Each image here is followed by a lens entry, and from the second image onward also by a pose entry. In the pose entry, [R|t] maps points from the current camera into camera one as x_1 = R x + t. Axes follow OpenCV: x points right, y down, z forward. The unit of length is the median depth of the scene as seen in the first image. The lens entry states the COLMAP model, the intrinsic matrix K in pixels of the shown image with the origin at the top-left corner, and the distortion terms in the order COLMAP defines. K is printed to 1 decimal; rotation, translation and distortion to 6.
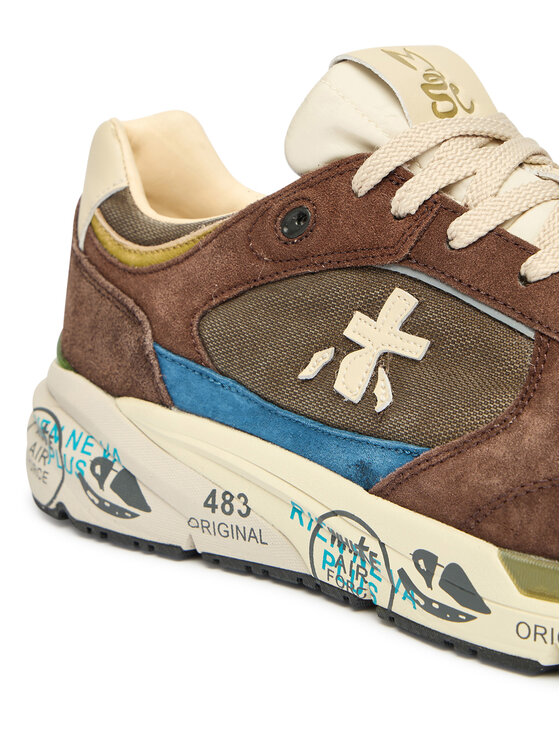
lens RADIAL K [[1575.9, 0, 280.0], [0, 1575.9, 373.0], [0, 0, 1]] dist [-0.101959, -0.125968]
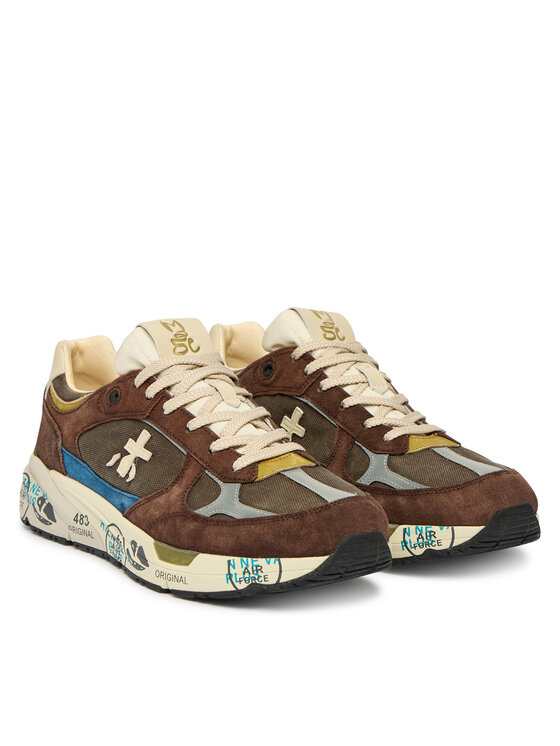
lens RADIAL K [[2194.2, 0, 280.0], [0, 2194.2, 373.0], [0, 0, 1]] dist [-0.423264, 0.232333]
pose [[0.958602, 0.061136, -0.278109, 1.105879], [-0.076552, 0.996054, -0.044907, -0.007258], [0.274266, 0.064338, 0.959499, -1.946048]]
